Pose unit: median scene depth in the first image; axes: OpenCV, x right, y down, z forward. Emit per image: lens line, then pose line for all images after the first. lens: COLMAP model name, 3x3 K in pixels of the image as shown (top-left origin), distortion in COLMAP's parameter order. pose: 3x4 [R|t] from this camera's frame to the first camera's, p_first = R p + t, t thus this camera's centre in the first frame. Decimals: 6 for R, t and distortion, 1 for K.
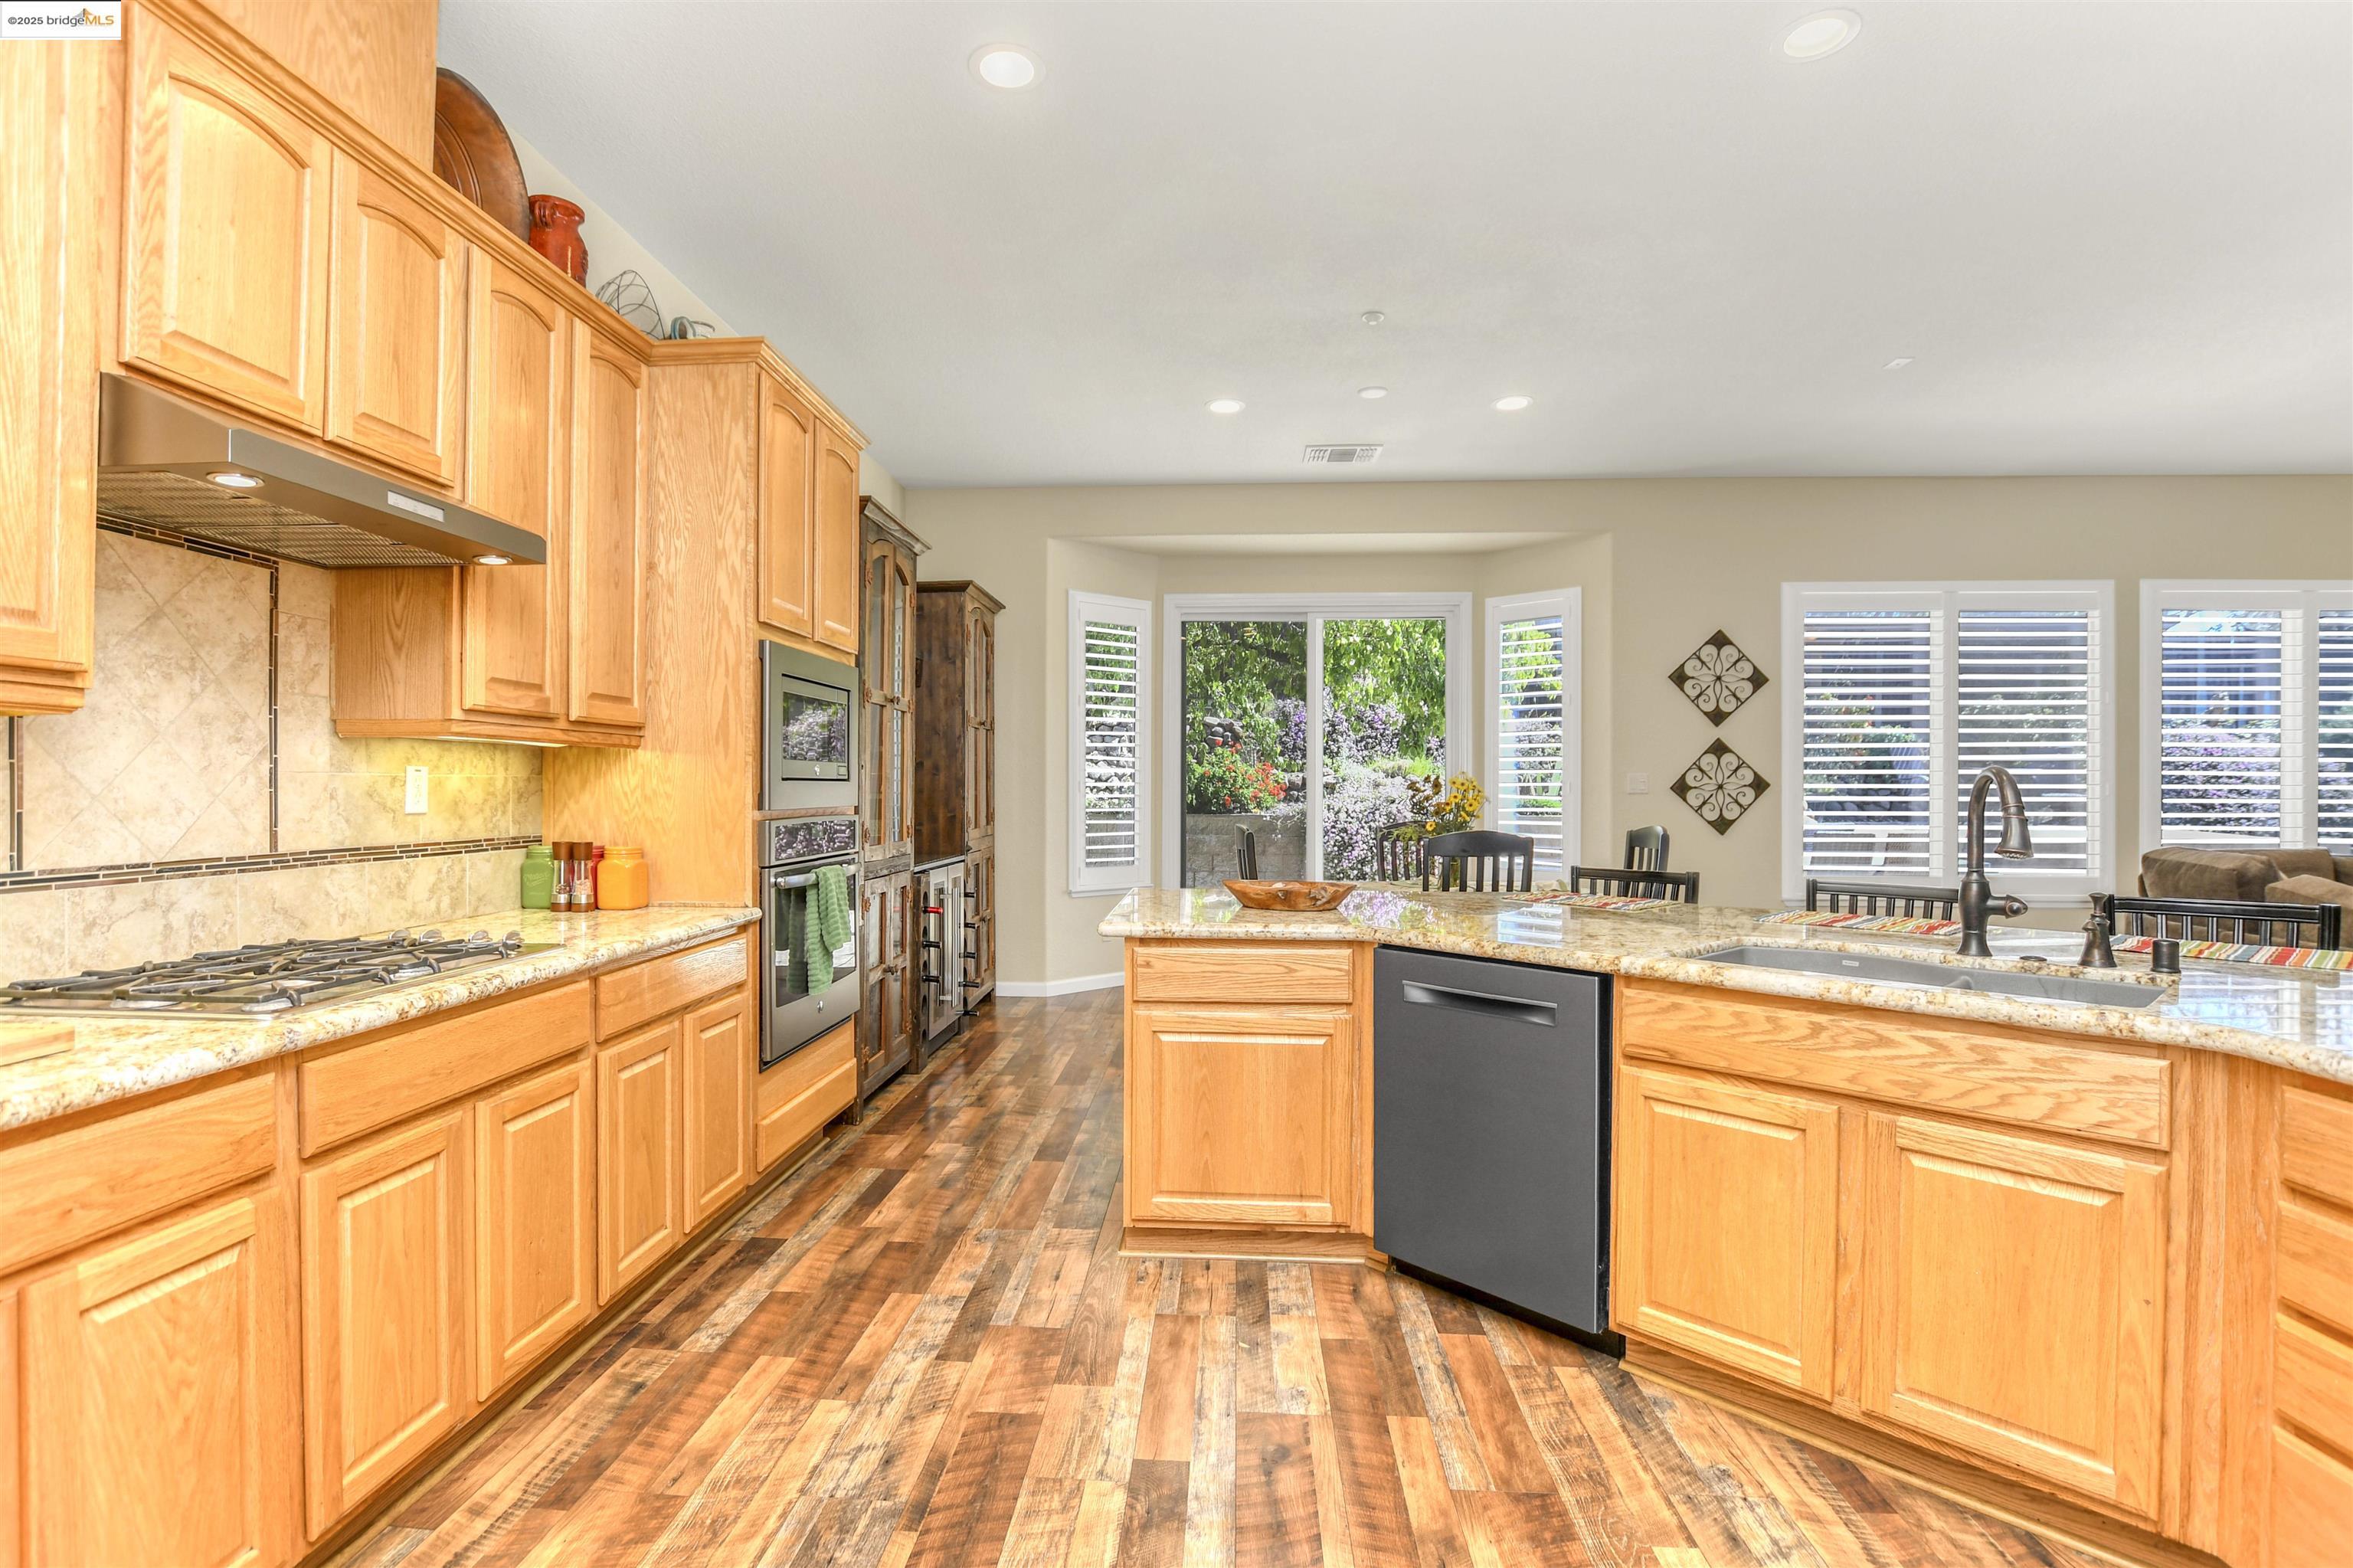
lens RADIAL K [[1102.9, 0, 1155.8], [0, 1102.9, 792.6], [0, 0, 1]] dist [-0.024782, 0.001319]
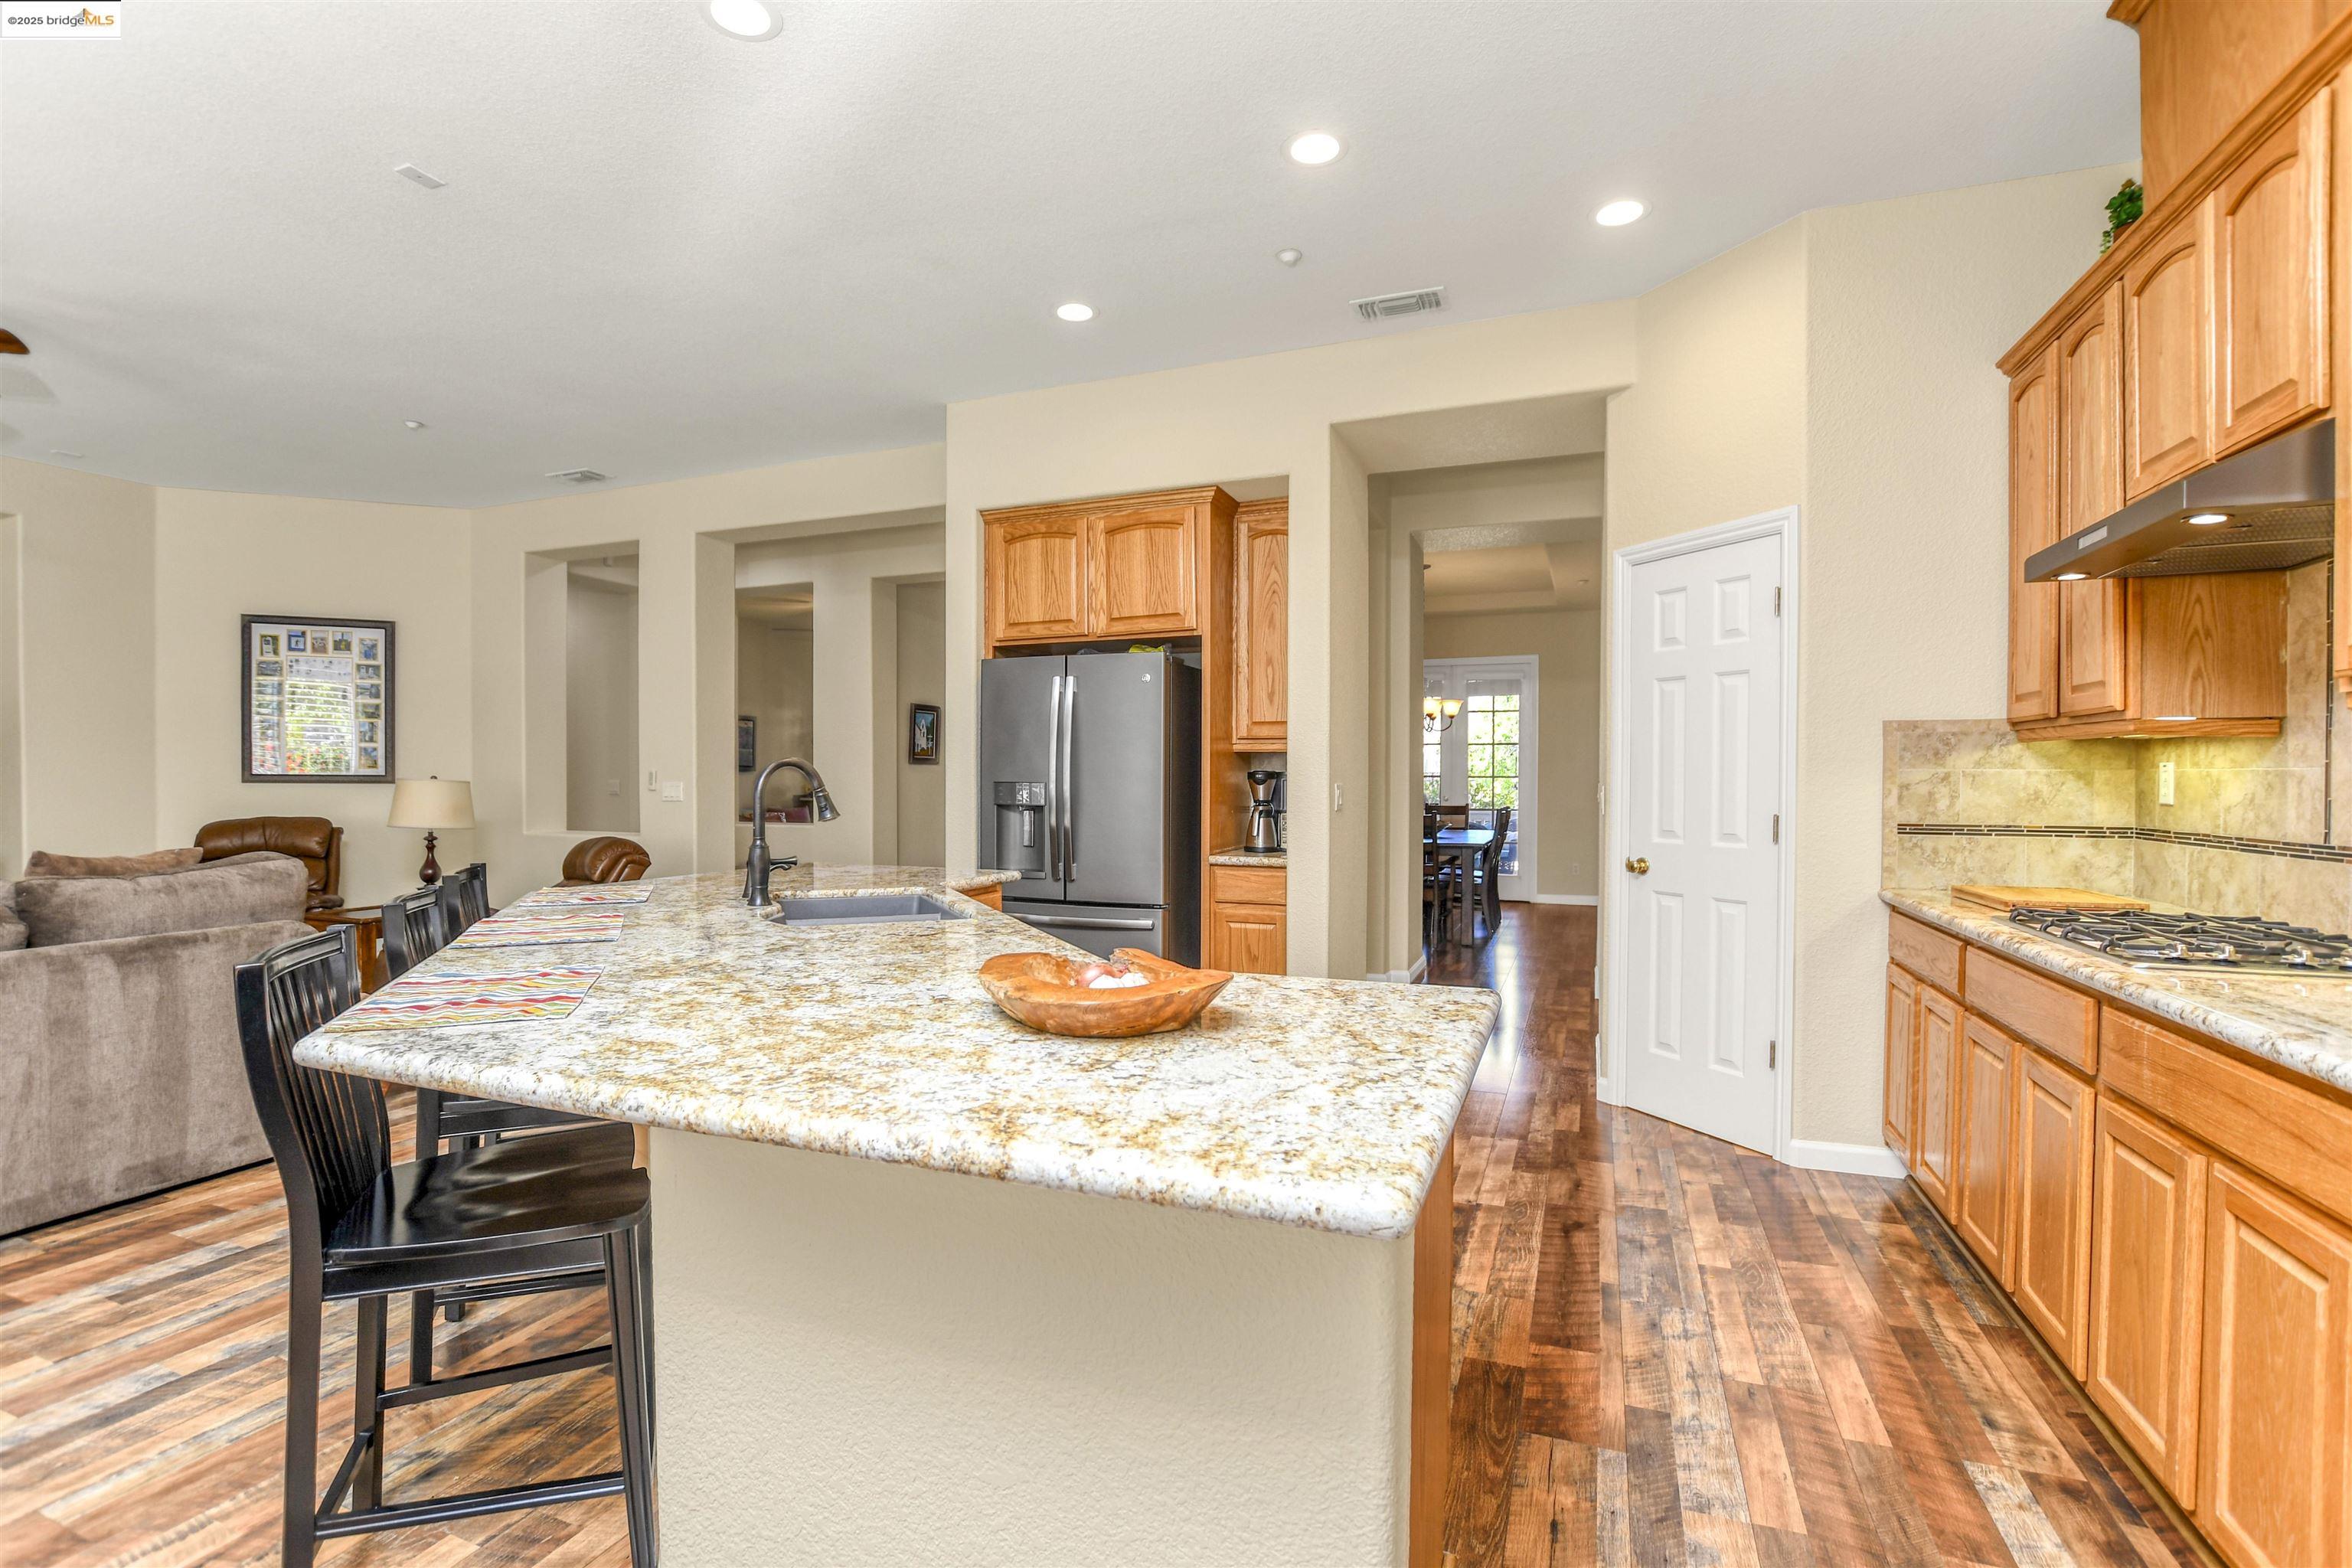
lens RADIAL K [[1091.8, 0, 1154.7], [0, 1091.8, 789.7], [0, 0, 1]] dist [-0.033096, 0.004764]
pose [[-0.950774, -0.007944, 0.309784, -0.062683], [-0.004532, 0.999921, 0.011731, -0.001477], [-0.309852, 0.009750, -0.950735, 1.781663]]
